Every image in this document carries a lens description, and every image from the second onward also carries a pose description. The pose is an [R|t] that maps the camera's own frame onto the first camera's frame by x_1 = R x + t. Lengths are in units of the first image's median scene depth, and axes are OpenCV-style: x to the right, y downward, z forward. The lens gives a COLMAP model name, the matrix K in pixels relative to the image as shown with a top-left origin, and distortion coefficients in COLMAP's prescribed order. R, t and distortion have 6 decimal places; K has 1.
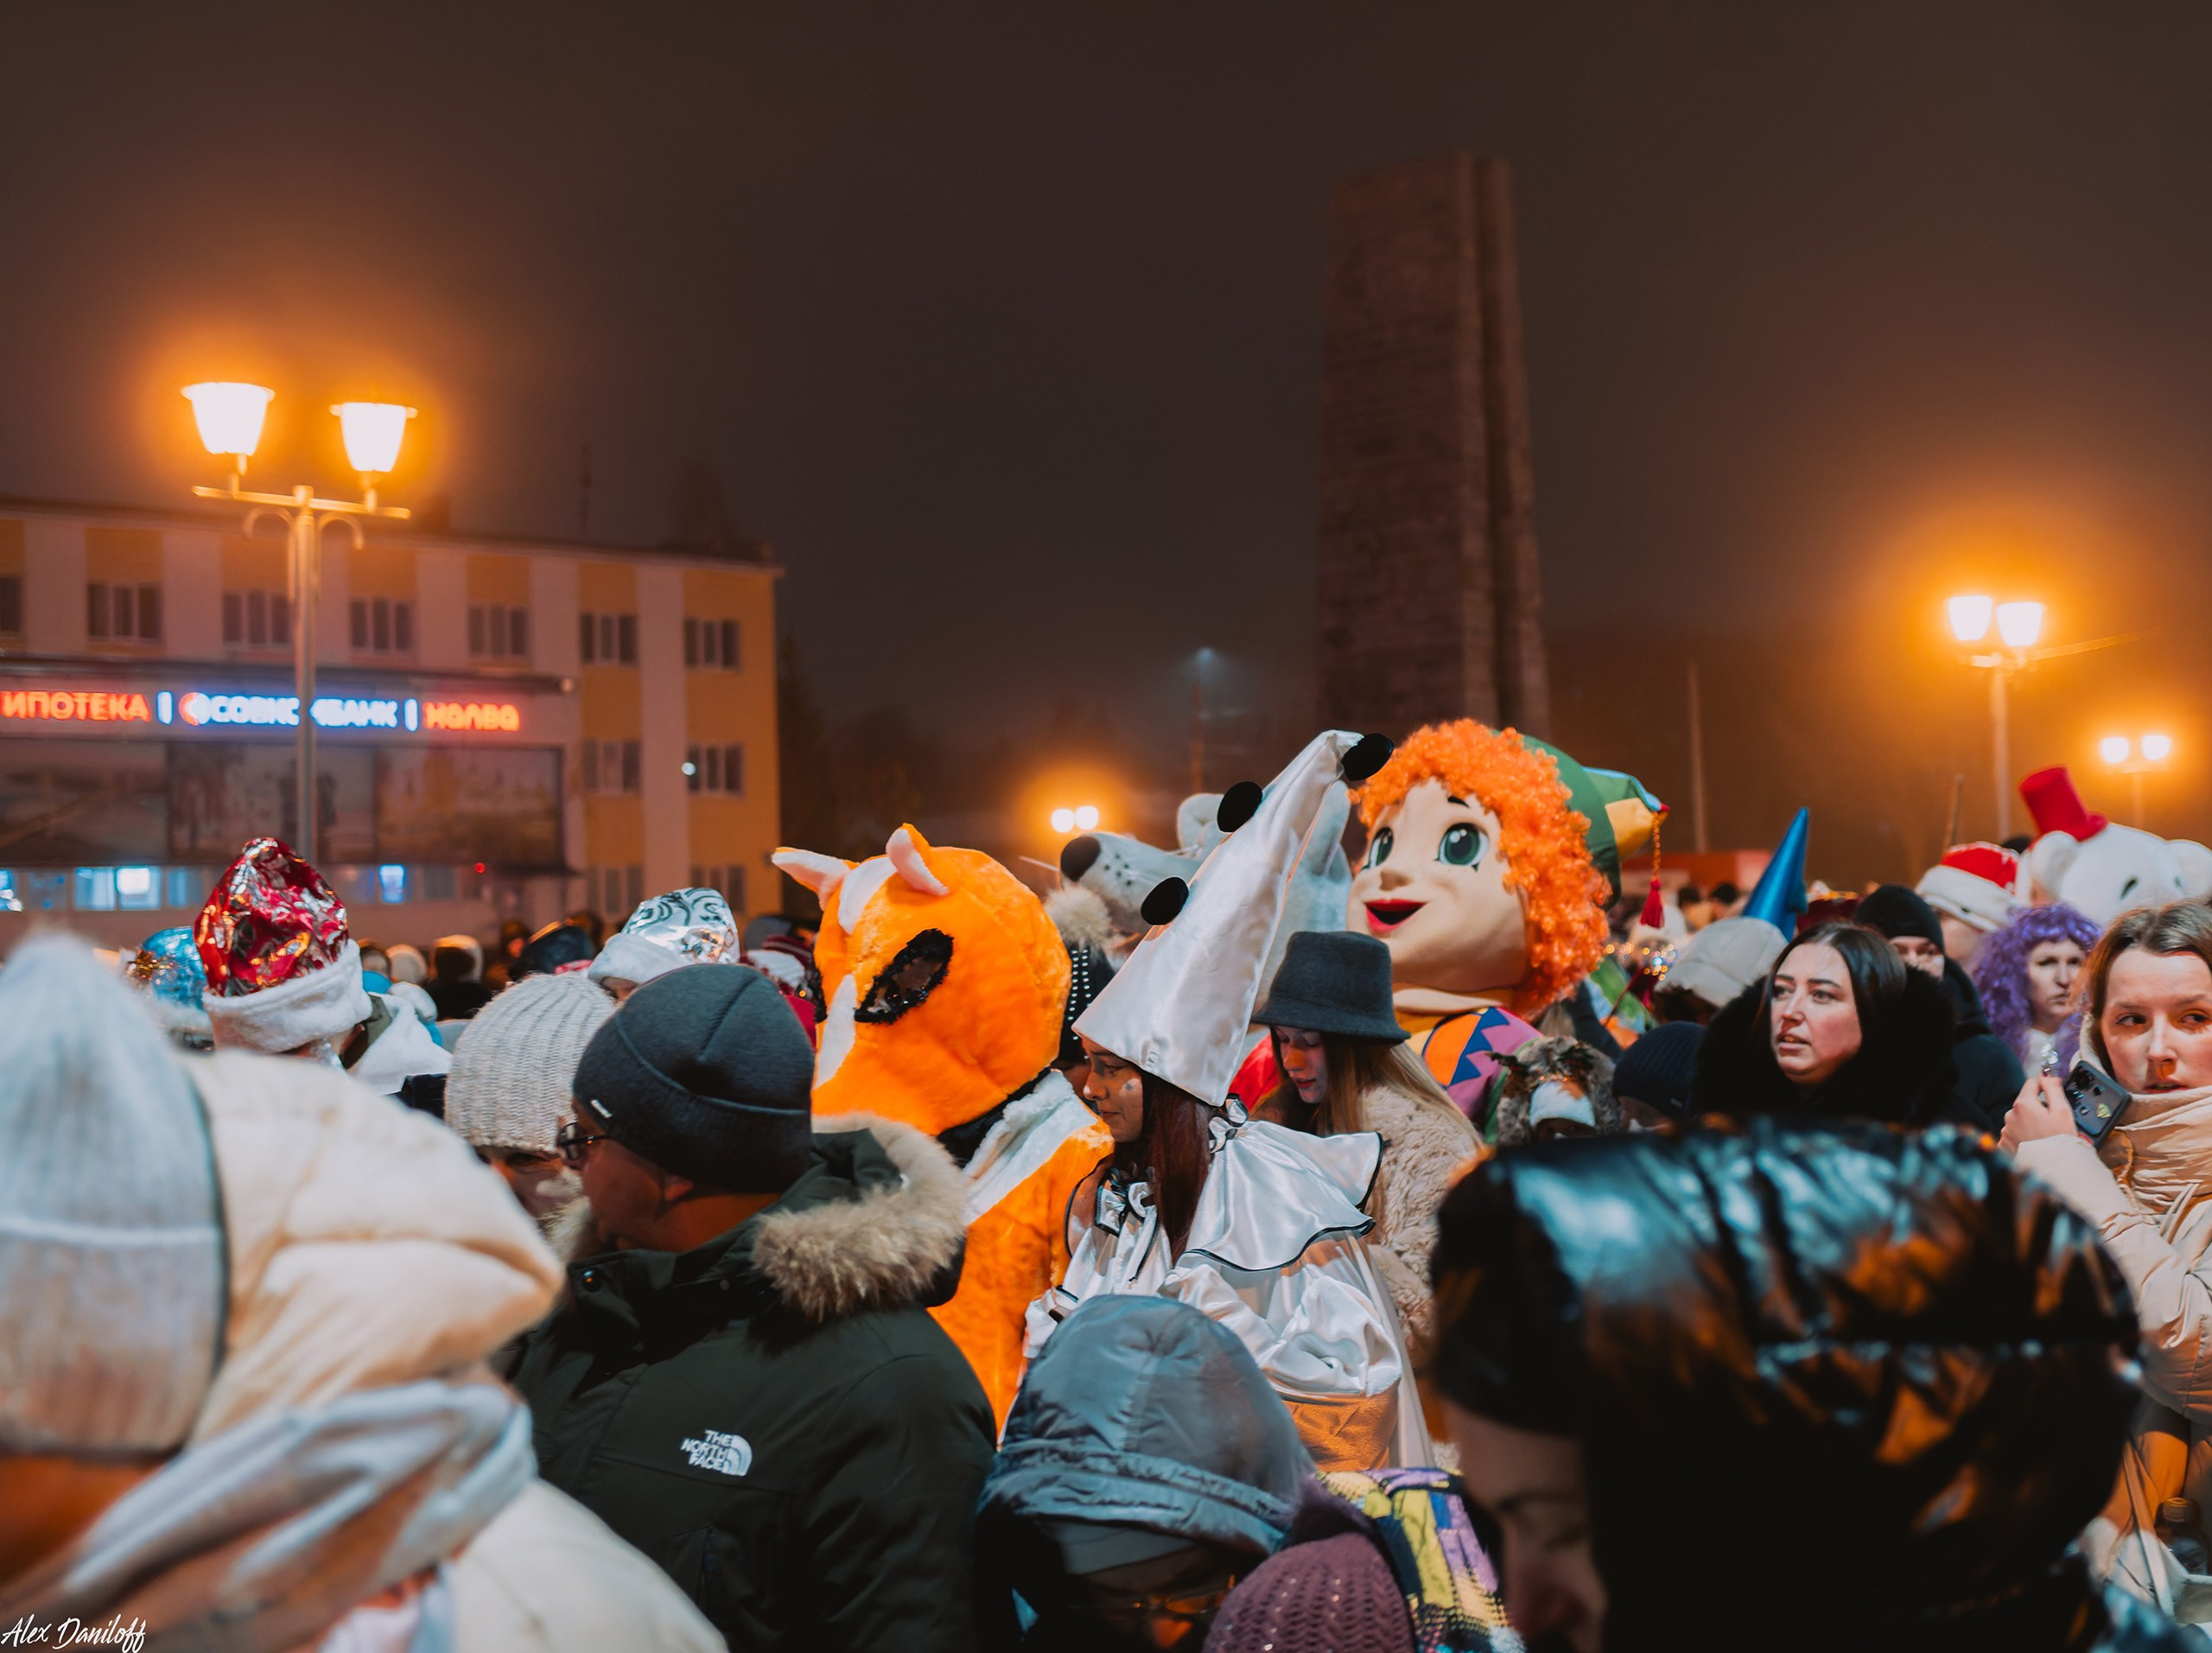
lens RADIAL K [[3223.2, 0, 1106.0], [0, 3223.2, 826.5], [0, 0, 1]] dist [-0.012128, 0.163829]
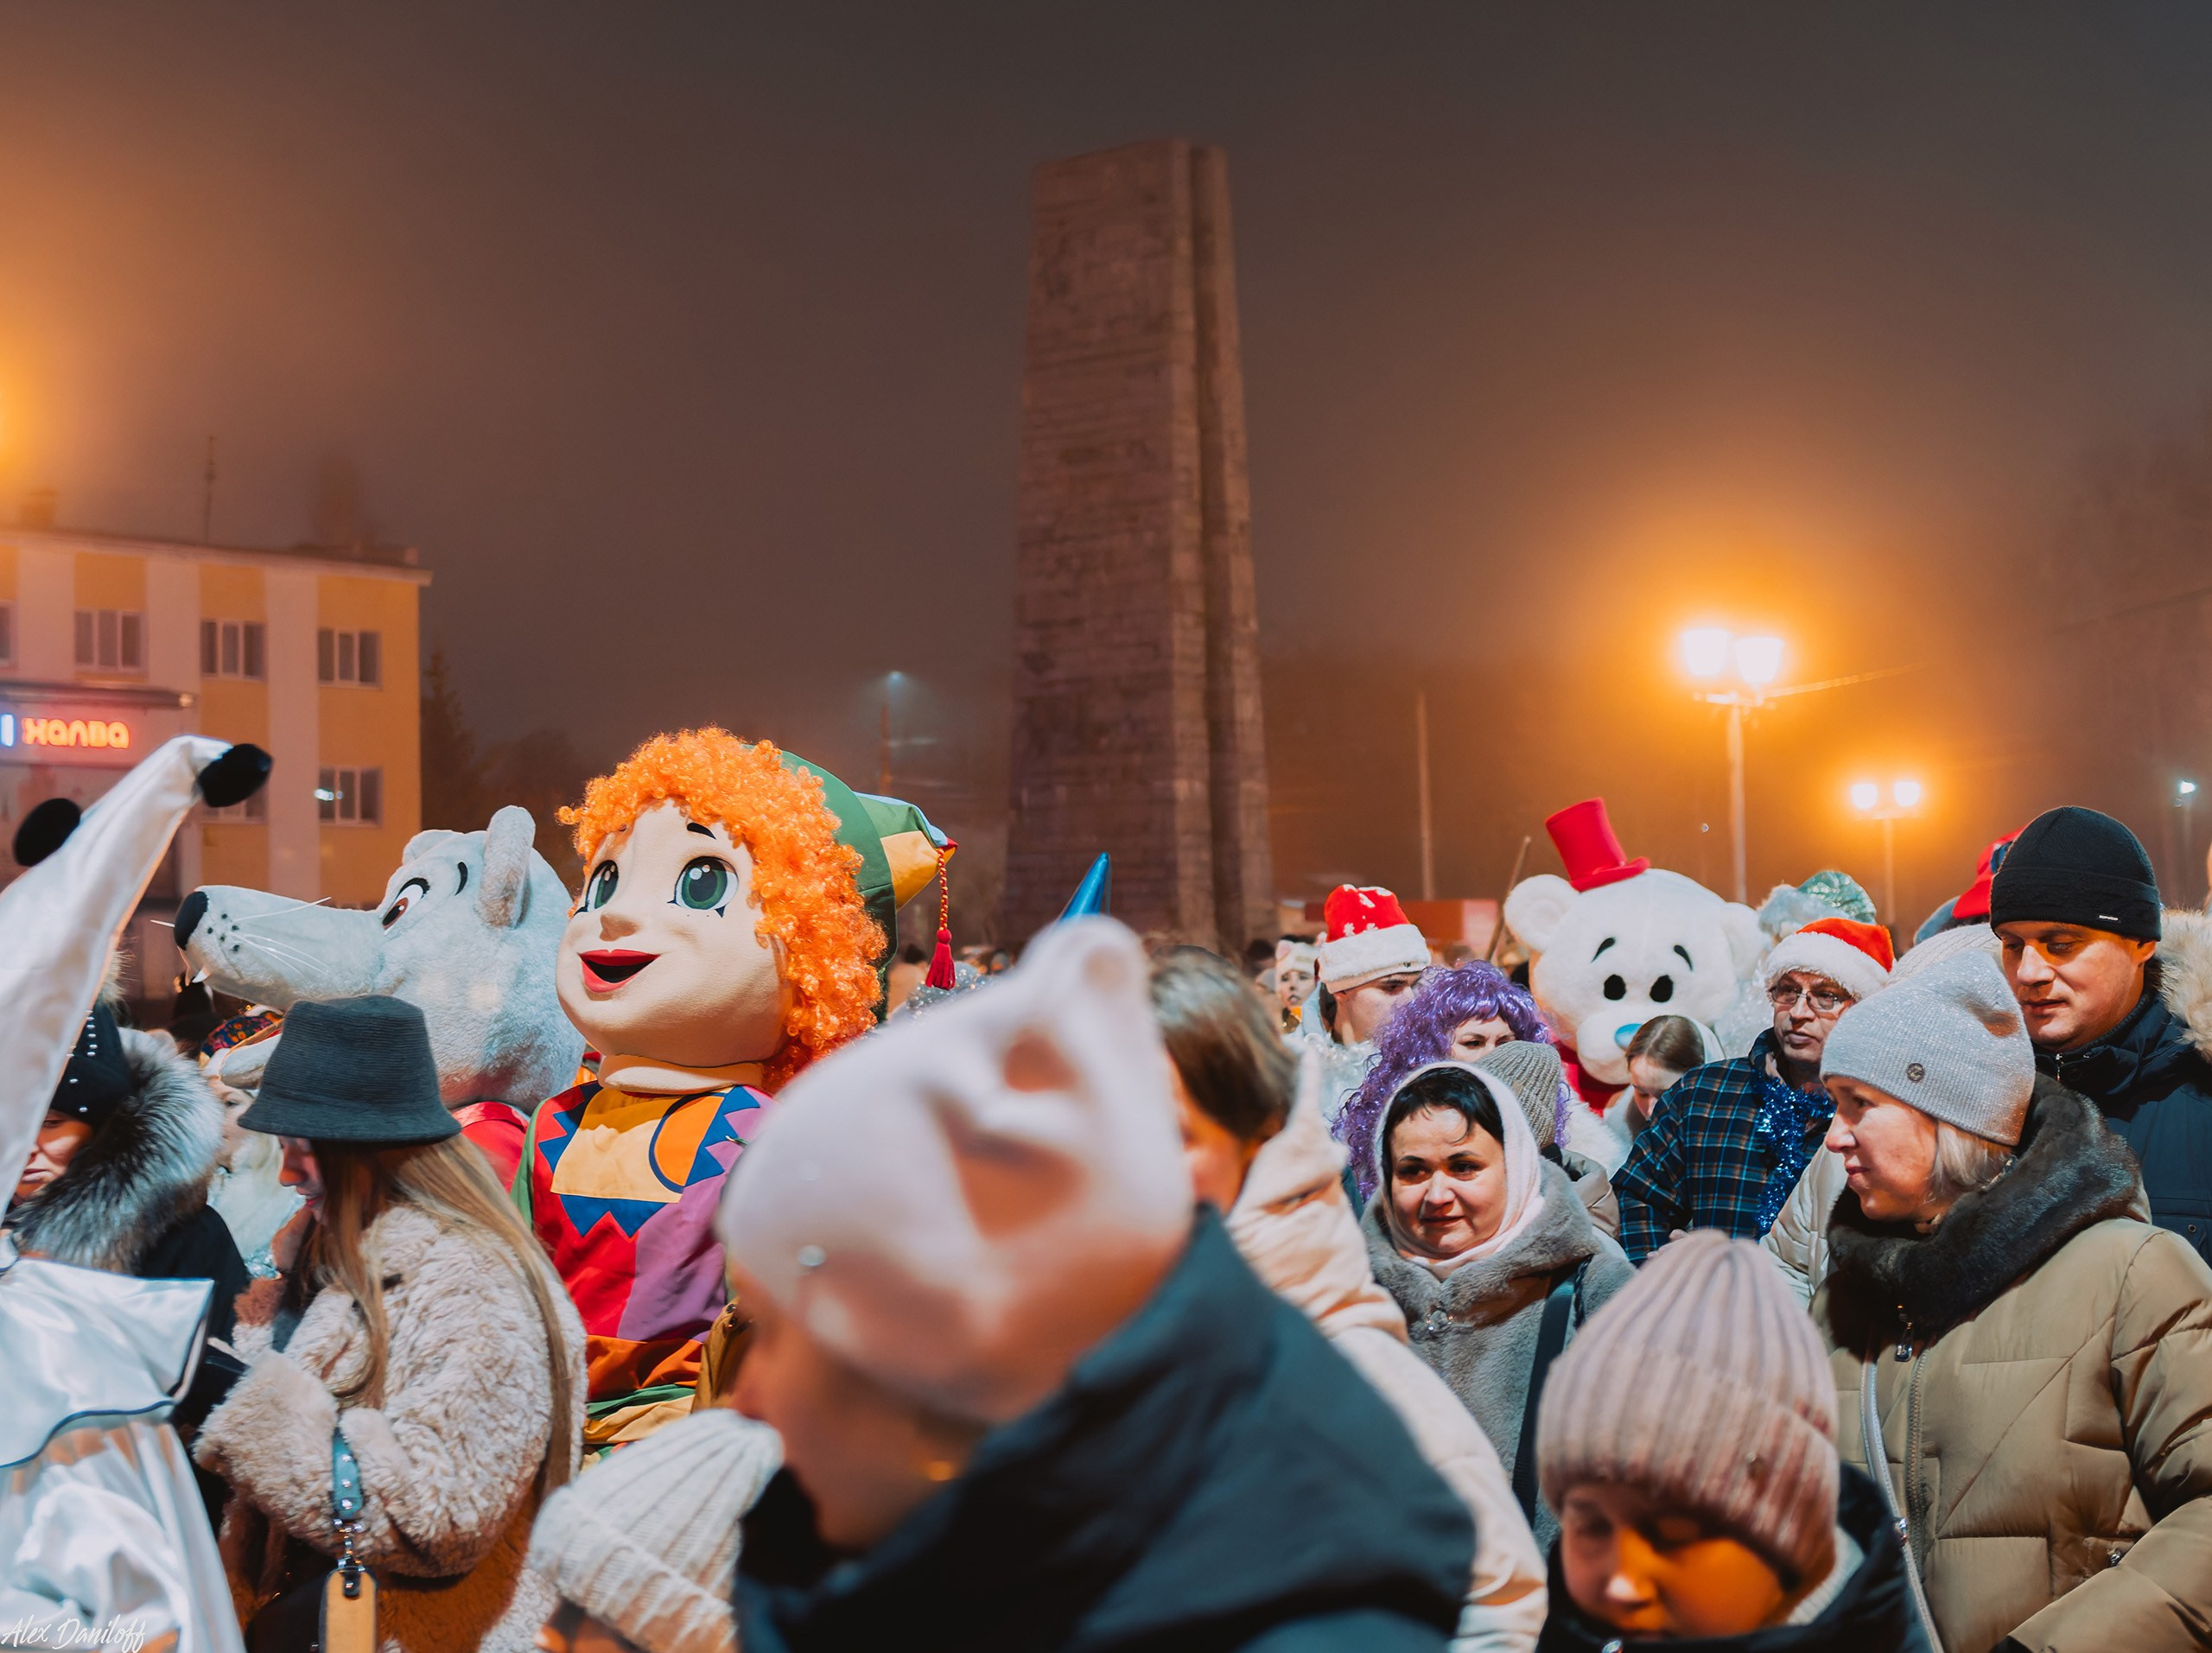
lens RADIAL K [[3339.7, 0, 1137.1], [0, 3339.7, 820.7], [0, 0, 1]] dist [-0.018953, 0.100017]
pose [[0.998427, 0.014440, 0.054171, 0.172911], [-0.013676, 0.999802, -0.014441, 0.000464], [-0.054369, 0.013678, 0.998427, 0.161934]]
